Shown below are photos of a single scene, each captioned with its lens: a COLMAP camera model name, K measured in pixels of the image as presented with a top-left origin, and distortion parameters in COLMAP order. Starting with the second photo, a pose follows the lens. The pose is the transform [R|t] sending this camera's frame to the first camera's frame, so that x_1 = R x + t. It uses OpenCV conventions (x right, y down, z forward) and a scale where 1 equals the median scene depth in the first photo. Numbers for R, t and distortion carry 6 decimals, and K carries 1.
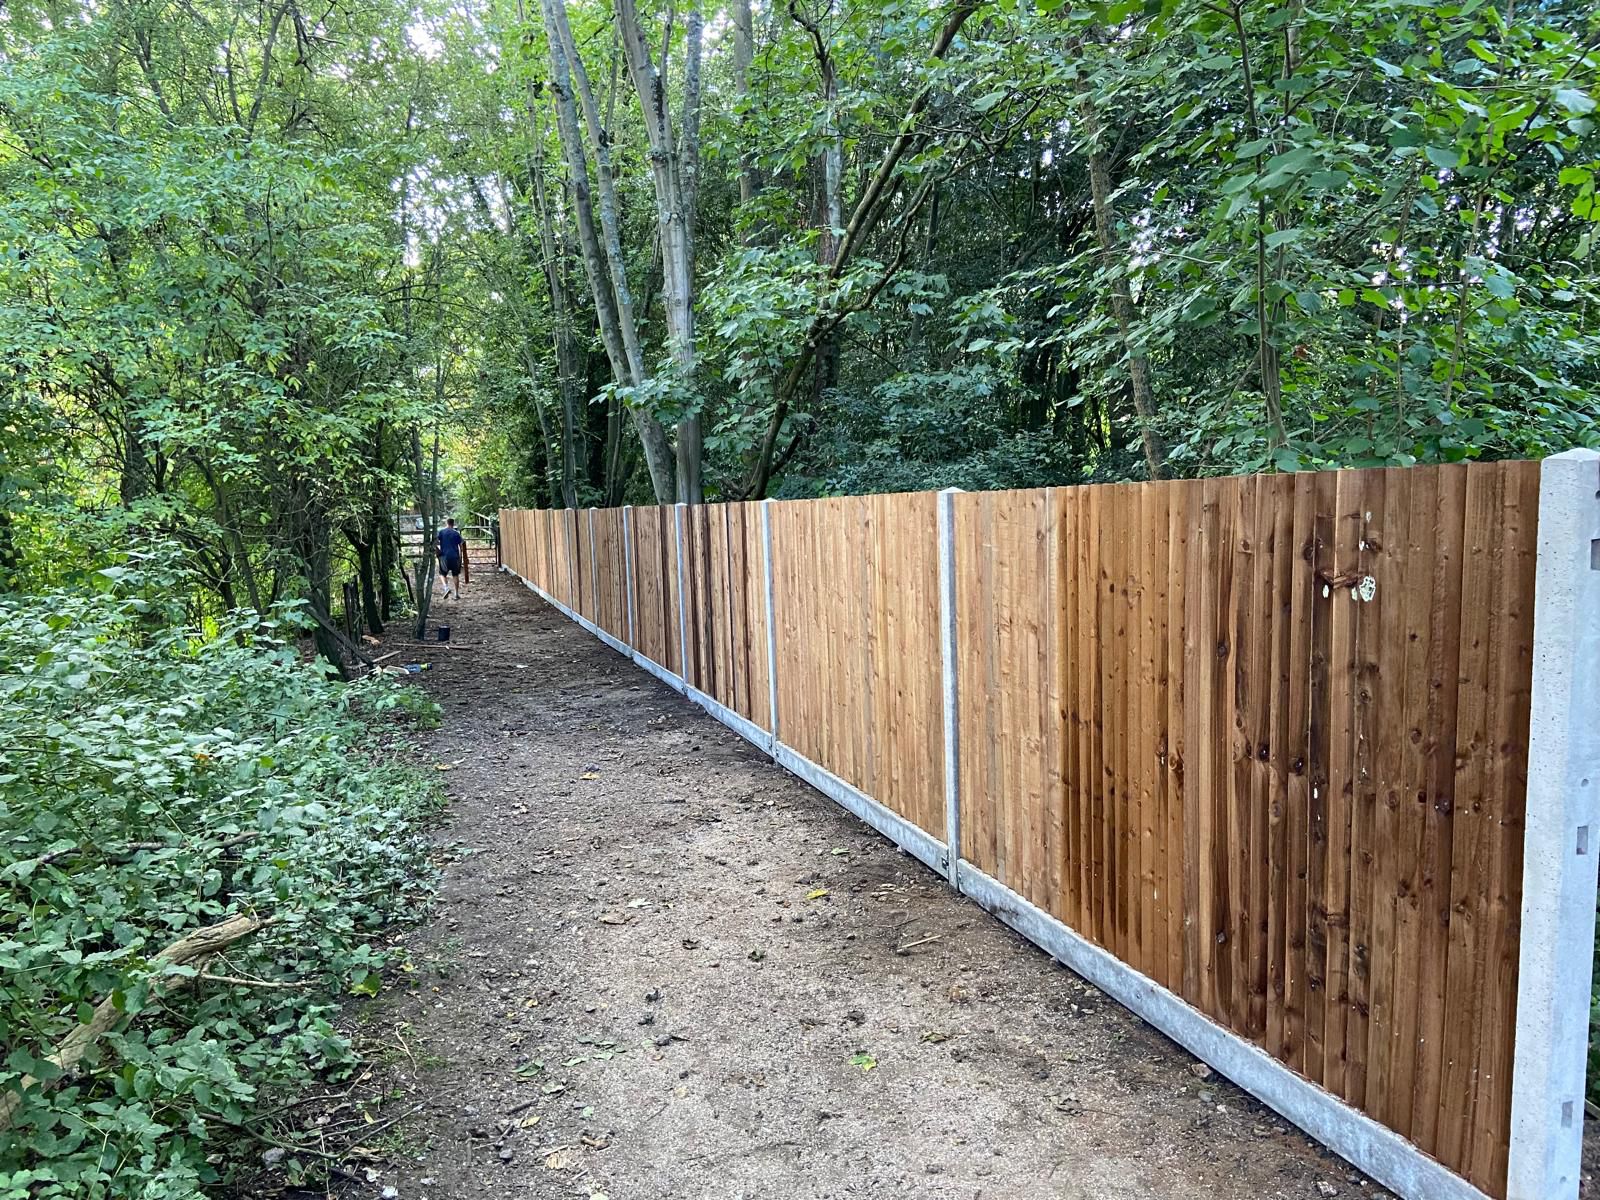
lens RADIAL K [[1193.3, 0, 808.7], [0, 1193.3, 579.3], [0, 0, 1]] dist [0.127699, -0.163189]
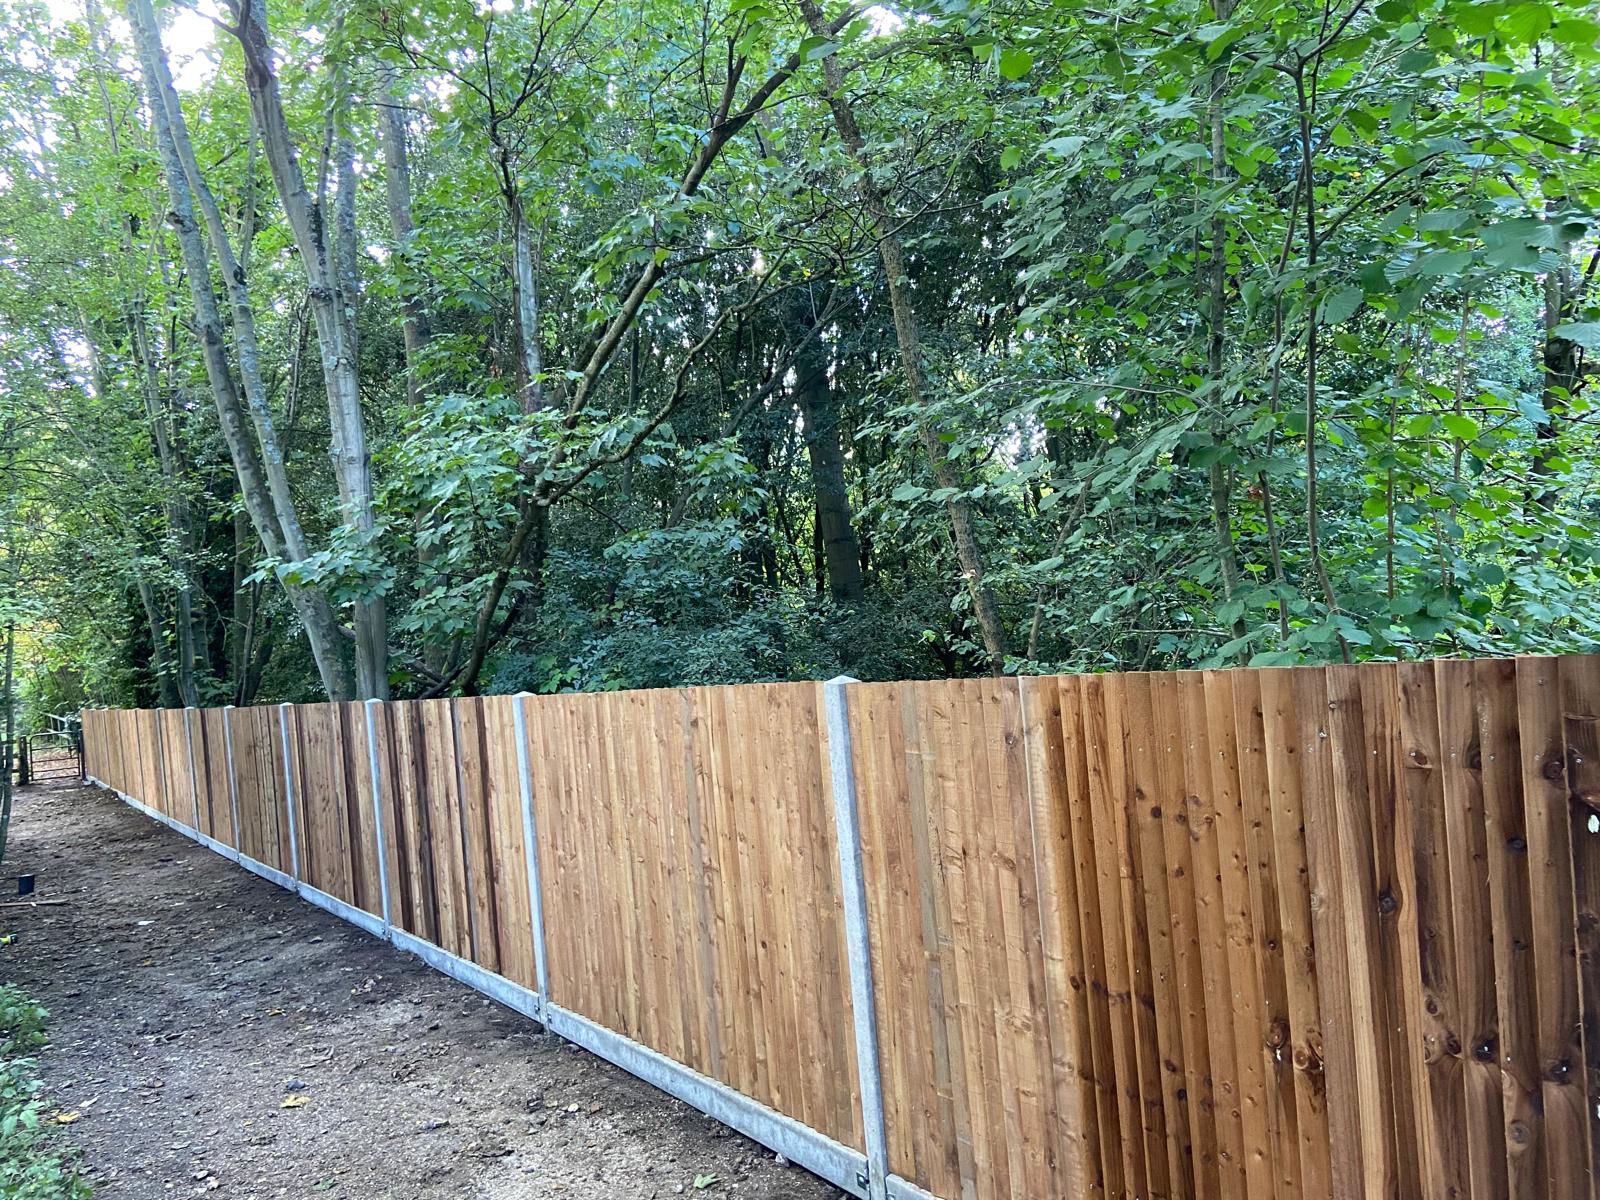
lens RADIAL K [[1193.3, 0, 808.7], [0, 1193.3, 579.3], [0, 0, 1]] dist [0.127699, -0.163189]
pose [[0.954662, -0.055810, 0.292415, -0.074637], [0.091463, 0.989748, -0.109700, -0.033300], [-0.283295, 0.131472, 0.949979, 0.152029]]
